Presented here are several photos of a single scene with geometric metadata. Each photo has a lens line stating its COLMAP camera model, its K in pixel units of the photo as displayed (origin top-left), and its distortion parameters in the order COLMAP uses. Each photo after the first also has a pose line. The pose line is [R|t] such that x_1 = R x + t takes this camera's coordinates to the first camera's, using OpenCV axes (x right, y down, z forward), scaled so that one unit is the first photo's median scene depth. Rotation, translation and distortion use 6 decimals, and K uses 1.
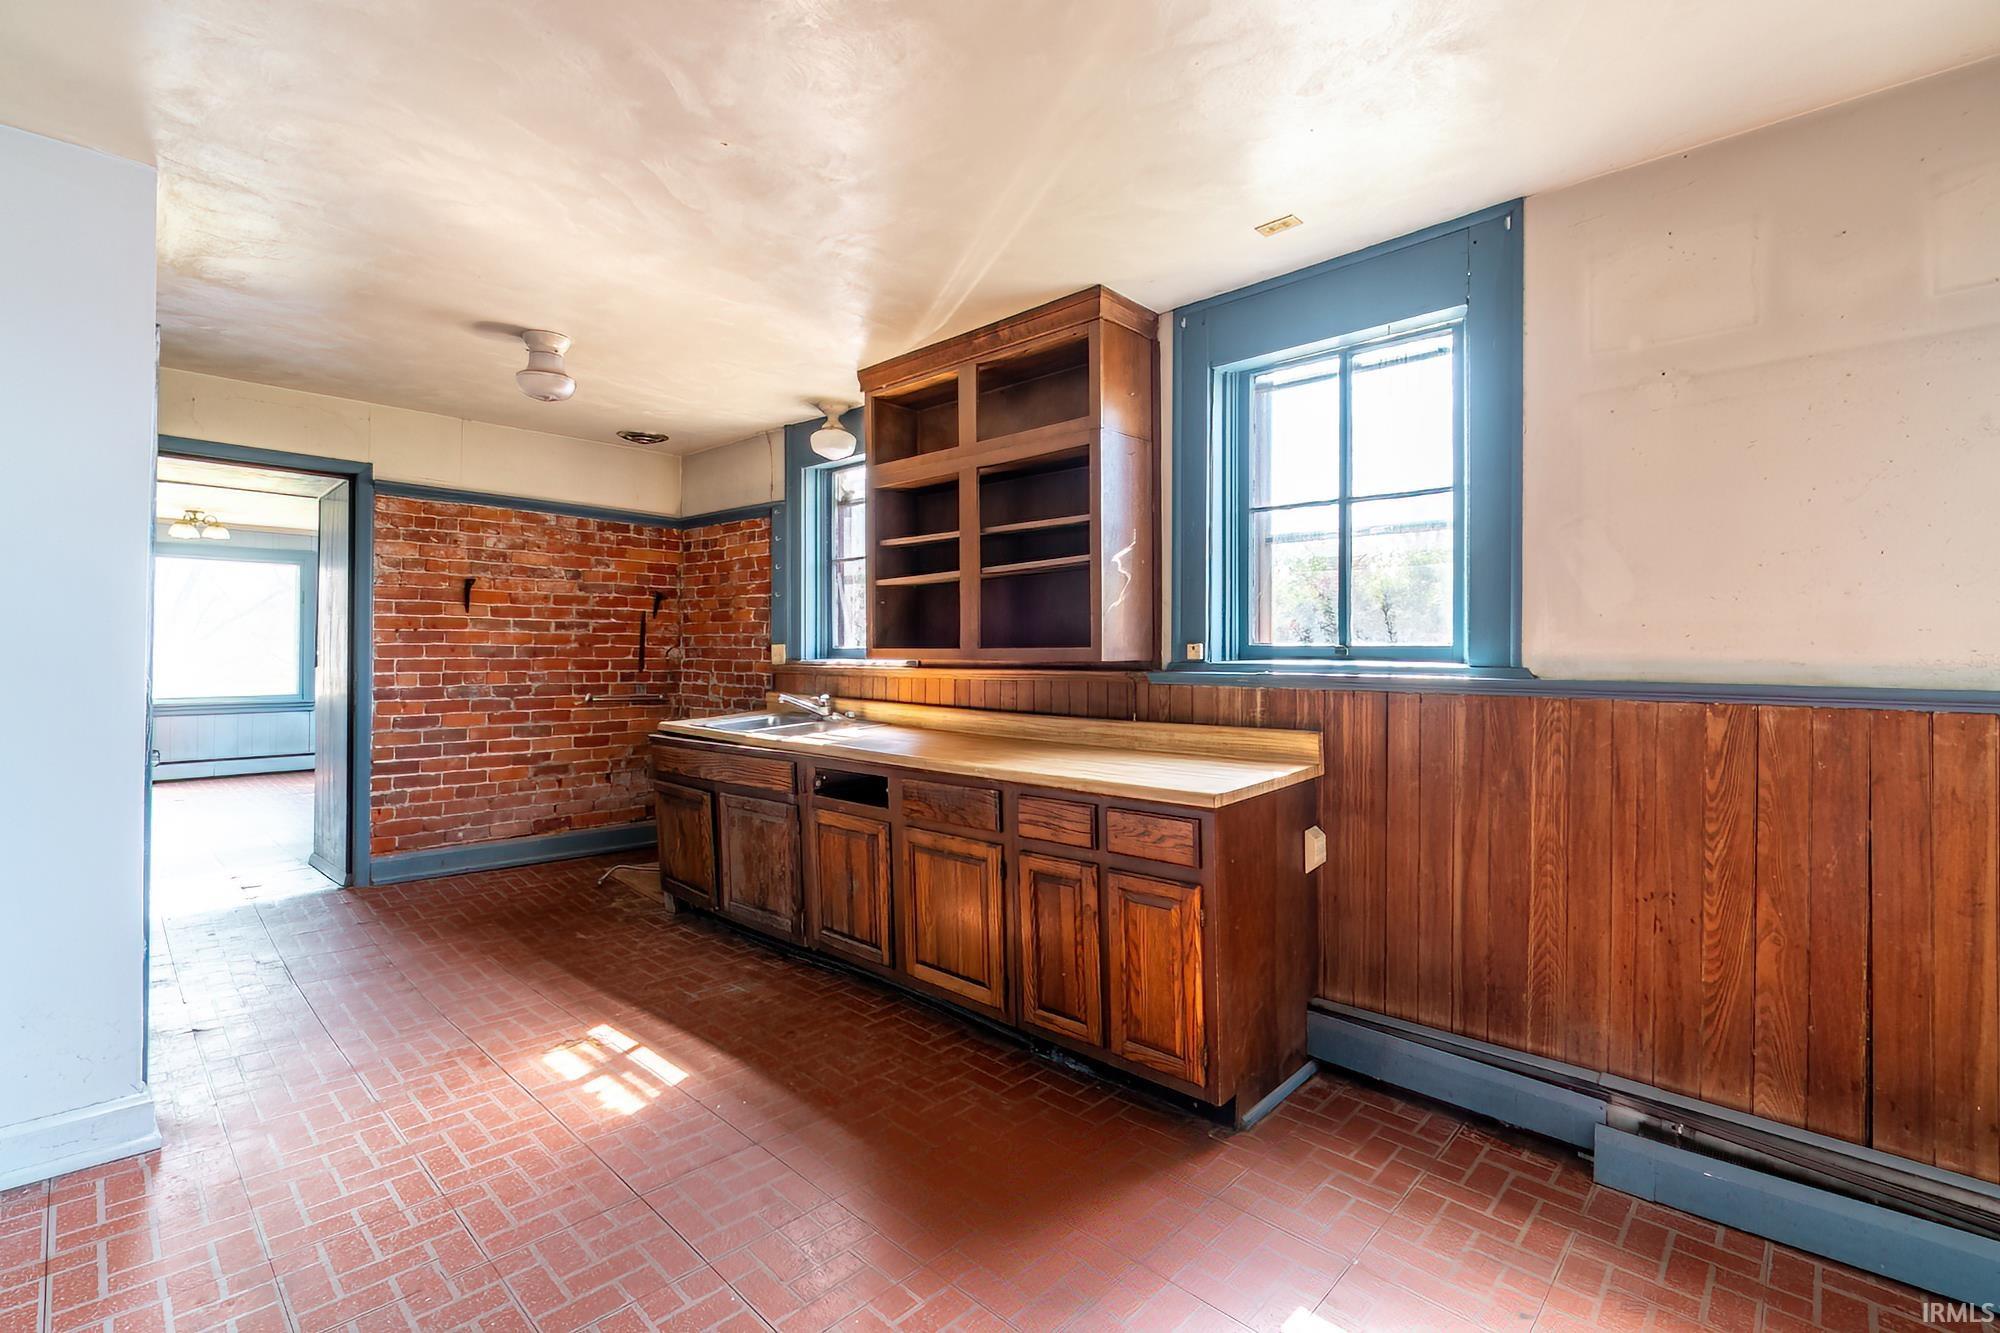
lens RADIAL K [[890.8, 0, 977.0], [0, 890.8, 635.8], [0, 0, 1]] dist [-0.002043, 0.001231]
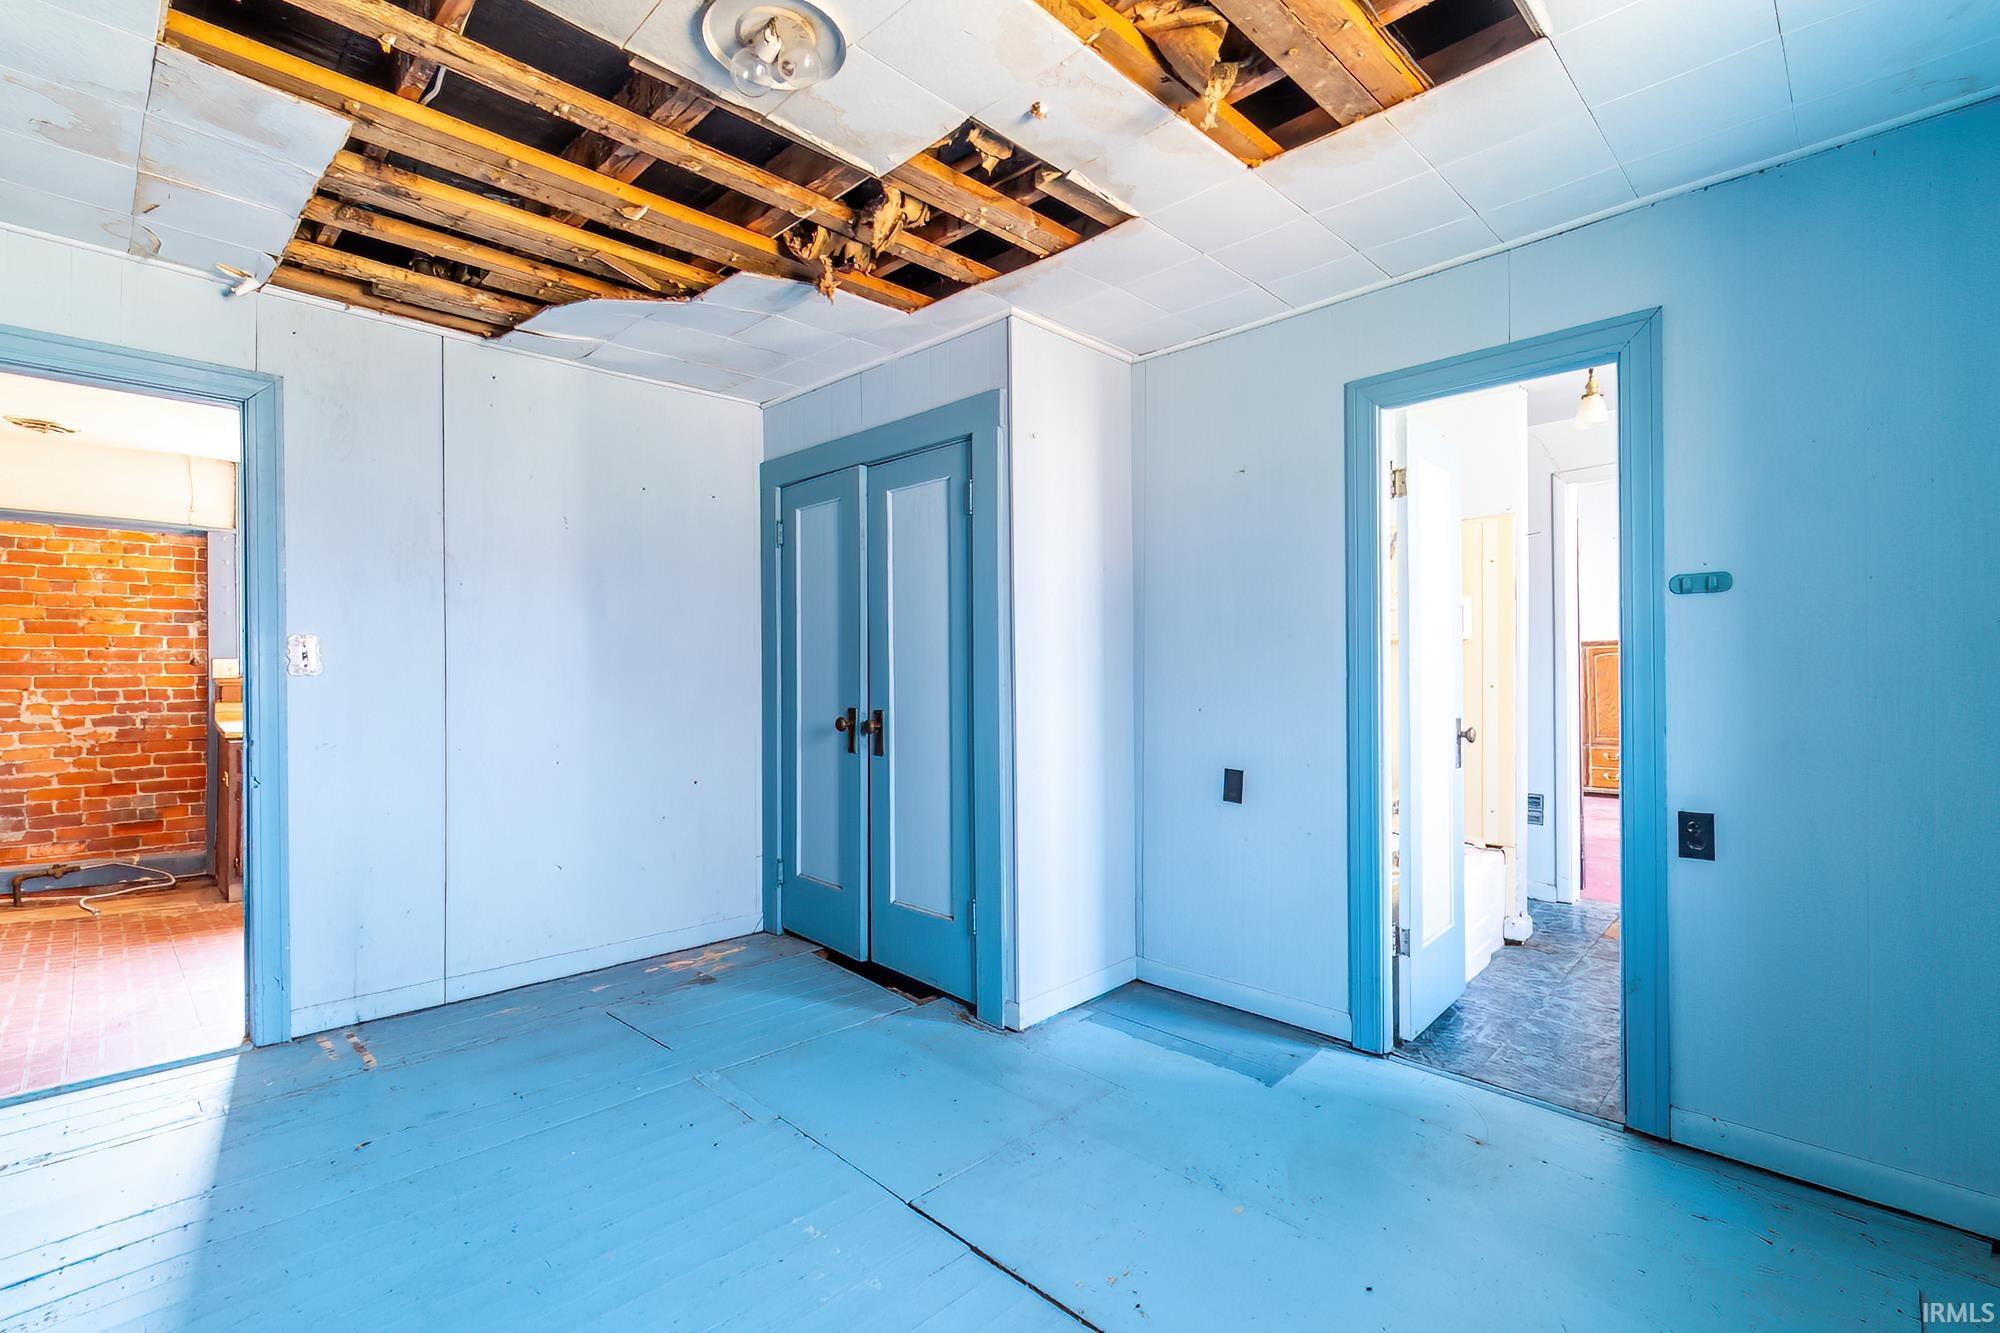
lens RADIAL K [[890.8, 0, 981.6], [0, 890.8, 661.0], [0, 0, 1]] dist [-0.002043, 0.001231]
pose [[-0.002079, 0.009097, 0.999956, -1.831053], [-0.006982, 0.999934, -0.009111, 0.021187], [-0.999973, -0.007000, -0.002016, 0.103672]]
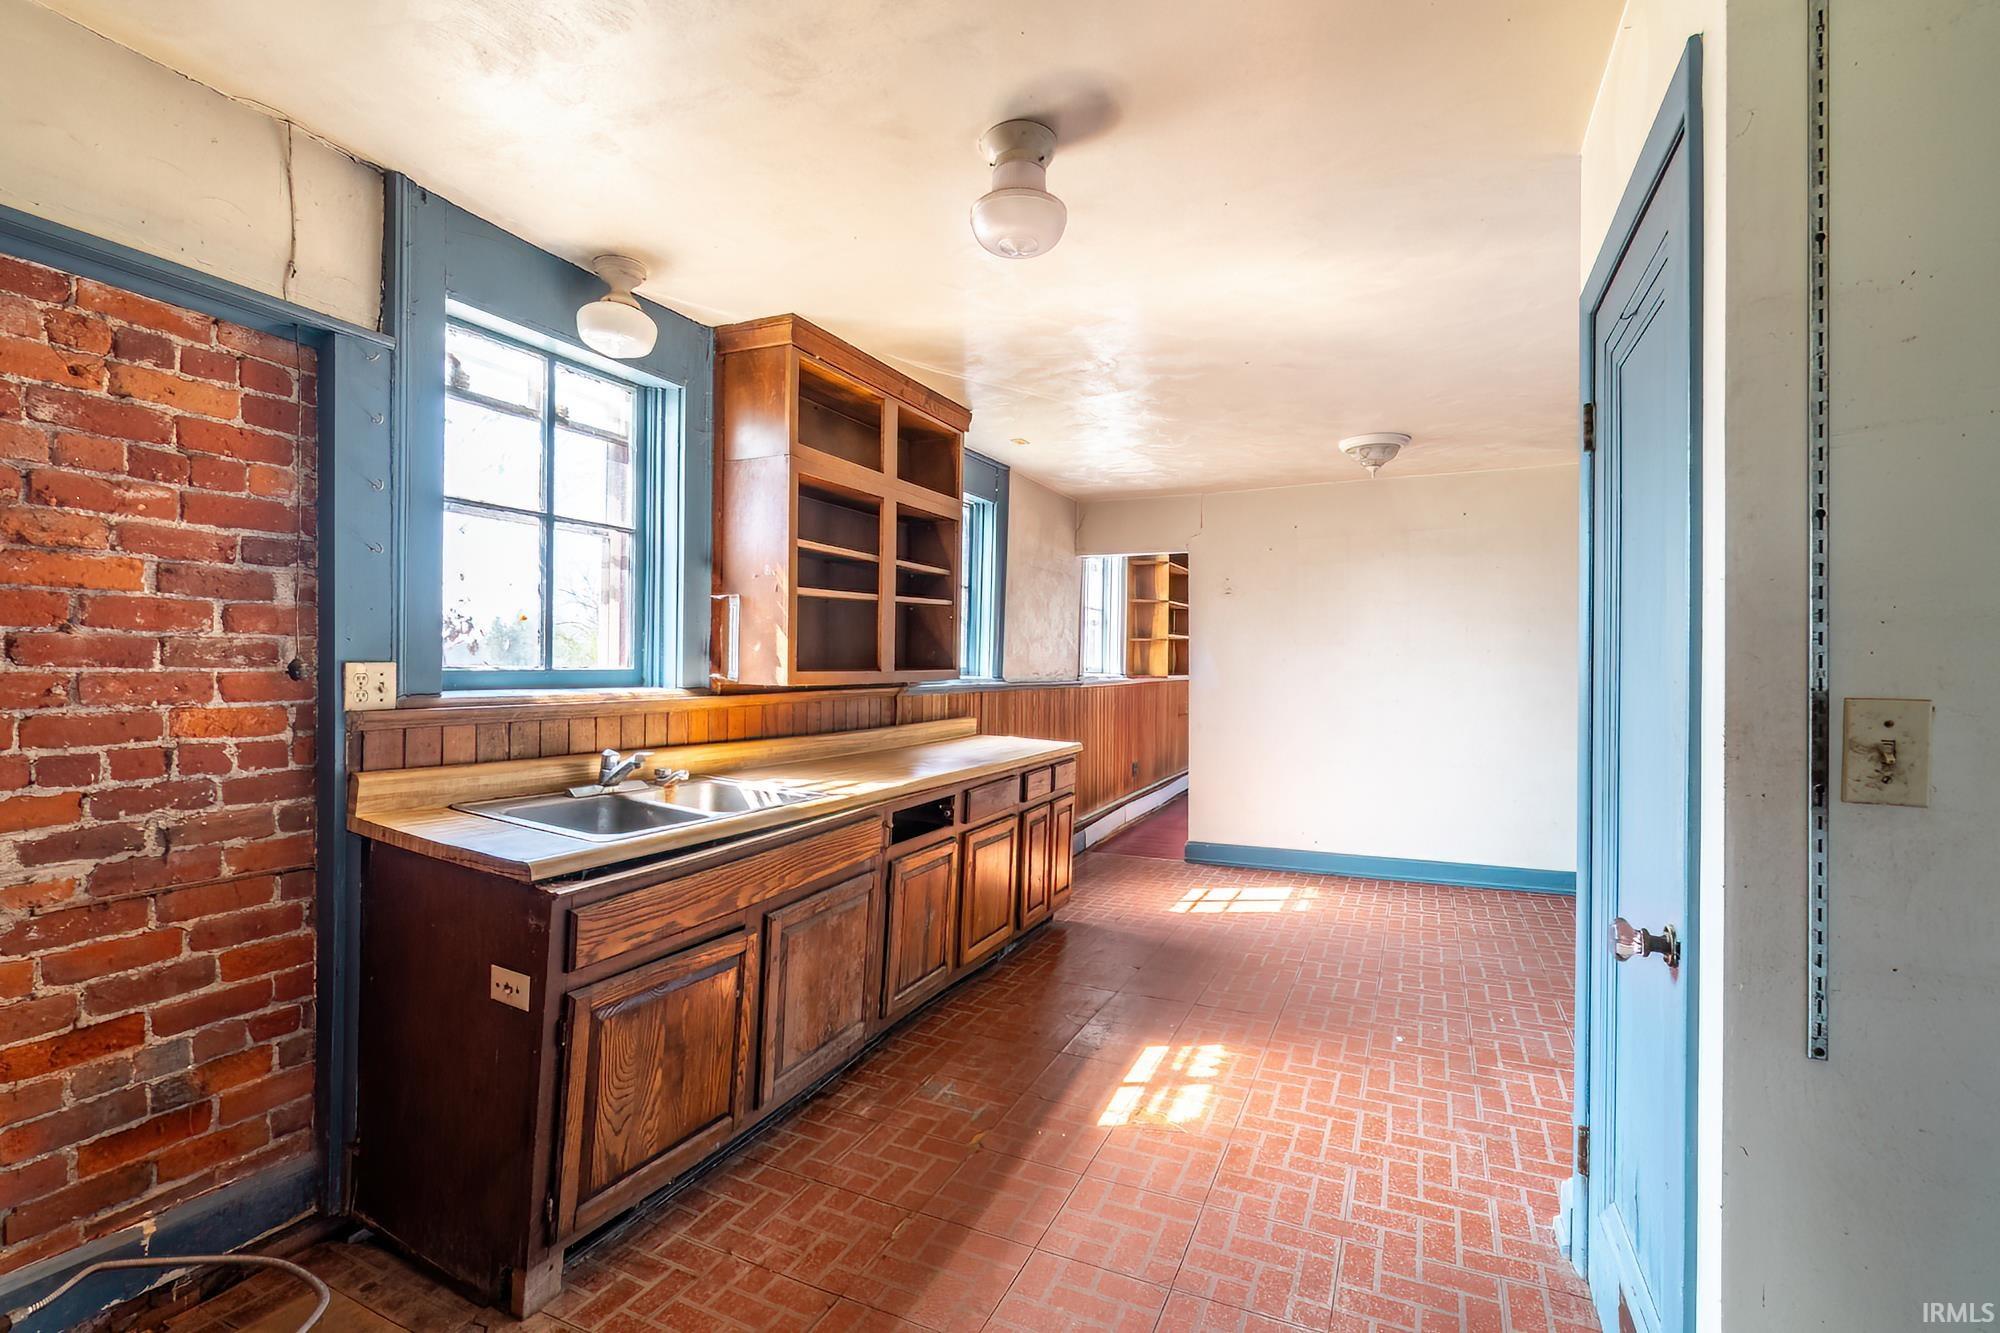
lens RADIAL K [[890.8, 0, 1001.7], [0, 890.8, 664.9], [0, 0, 1]] dist [-0.002043, 0.001231]
pose [[-0.324733, -0.005468, 0.945790, -1.019418], [-0.023882, 0.999712, -0.002420, 0.005806], [-0.945504, -0.023373, -0.324770, 1.181692]]
